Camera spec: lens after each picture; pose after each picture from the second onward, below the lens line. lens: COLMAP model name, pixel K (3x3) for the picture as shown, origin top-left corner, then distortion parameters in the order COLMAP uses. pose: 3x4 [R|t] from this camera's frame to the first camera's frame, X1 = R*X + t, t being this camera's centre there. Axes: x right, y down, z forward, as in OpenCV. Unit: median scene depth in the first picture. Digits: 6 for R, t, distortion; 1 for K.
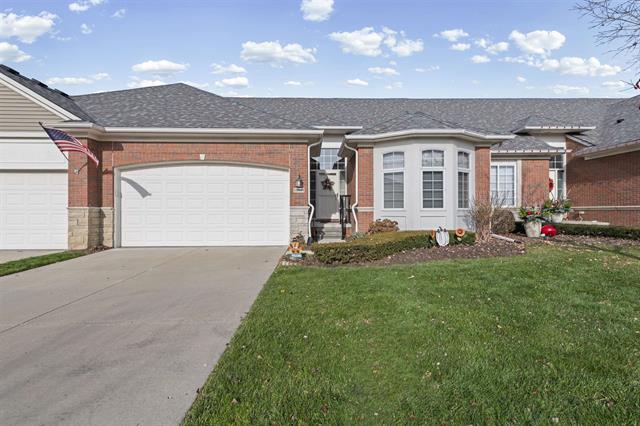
lens RADIAL K [[299.2, 0, 319.7], [0, 299.2, 209.3], [0, 0, 1]] dist [0.010657, -0.000152]
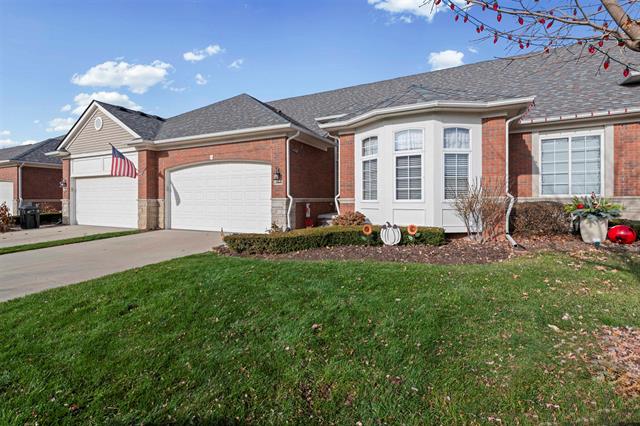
lens RADIAL K [[304.1, 0, 320.8], [0, 304.1, 199.6], [0, 0, 1]] dist [0.013415, 0.000154]
pose [[0.877148, -0.000596, -0.480220, 0.570238], [0.003775, 0.999977, 0.005653, -0.009579], [0.480206, -0.006772, 0.877130, 0.131999]]
